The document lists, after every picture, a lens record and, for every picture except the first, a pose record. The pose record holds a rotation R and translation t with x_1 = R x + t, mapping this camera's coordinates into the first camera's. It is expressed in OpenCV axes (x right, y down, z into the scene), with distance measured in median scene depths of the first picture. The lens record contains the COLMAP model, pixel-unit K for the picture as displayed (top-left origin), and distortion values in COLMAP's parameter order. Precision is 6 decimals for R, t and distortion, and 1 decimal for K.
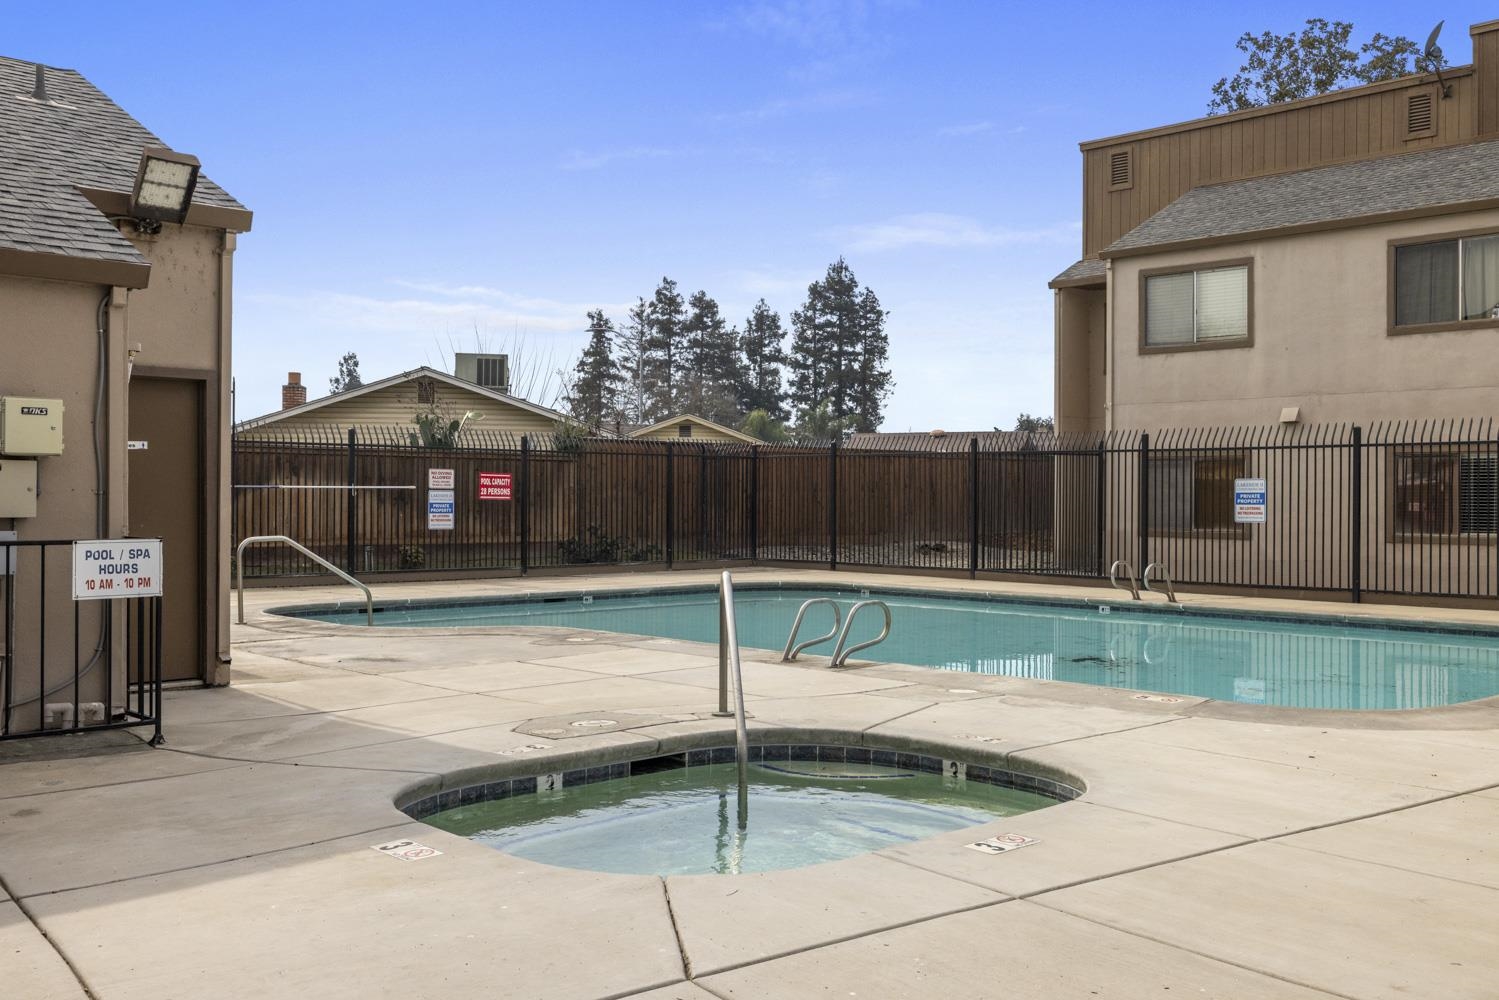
lens RADIAL K [[1458.6, 0, 749.5], [0, 1458.6, 498.0], [0, 0, 1]] dist [-0.005537, -0.000186]
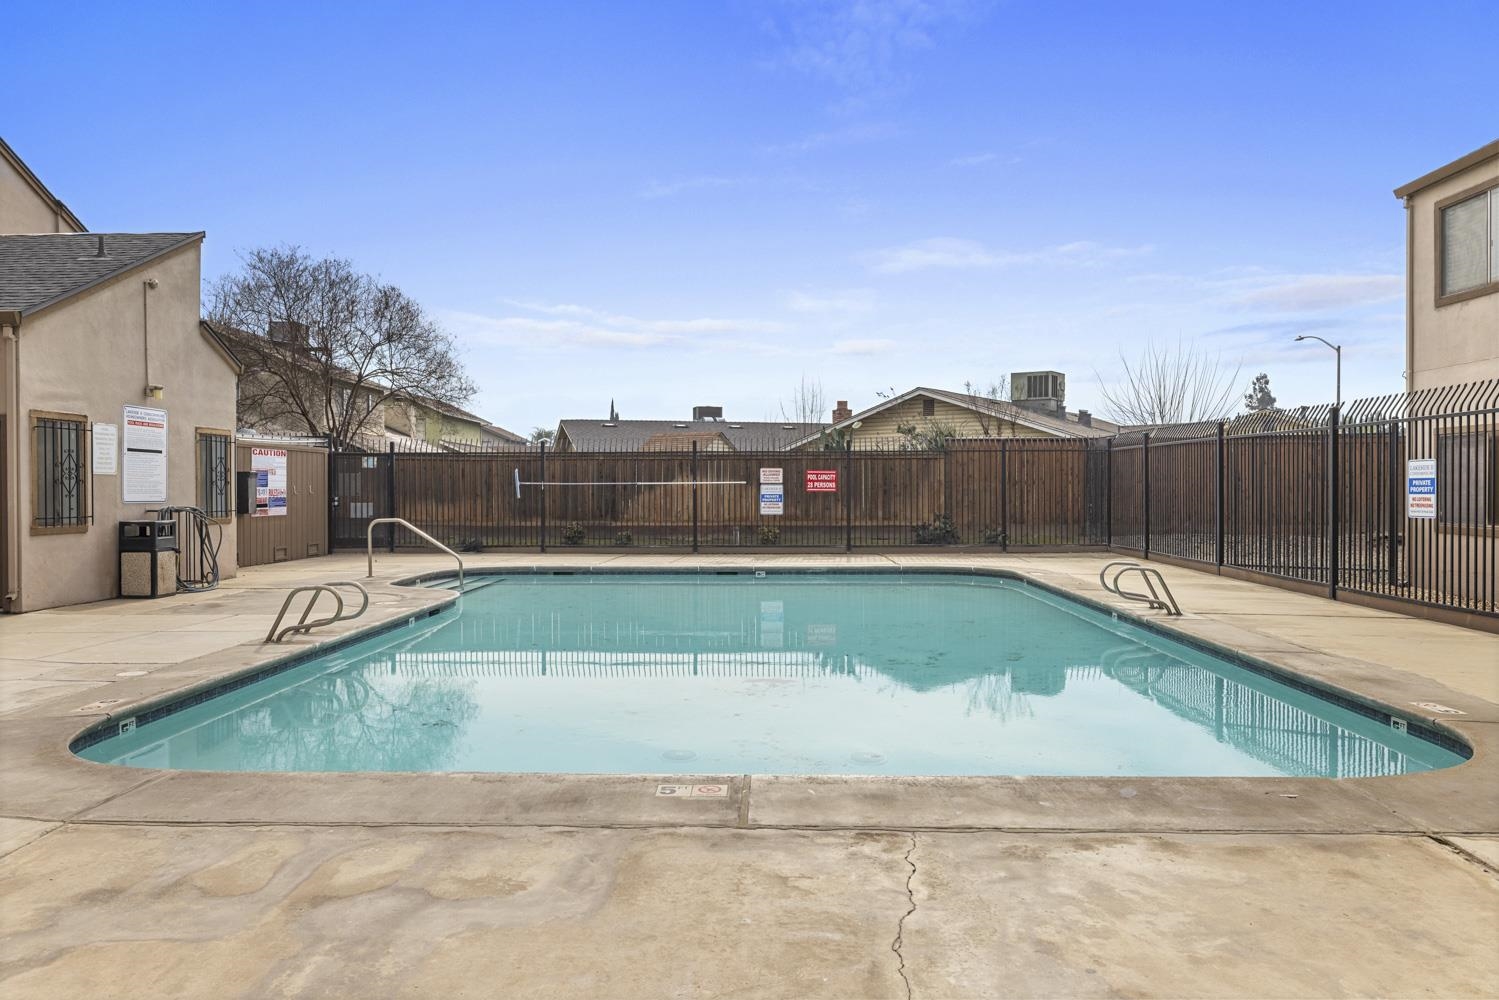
lens RADIAL K [[1035.0, 0, 748.8], [0, 1035.0, 517.8], [0, 0, 1]] dist [0.001662, -0.001570]
pose [[0.703213, 0.013238, -0.710856, 0.425645], [0.006777, 0.999656, 0.025320, 0.000860], [0.710947, -0.022623, 0.702882, 0.336891]]
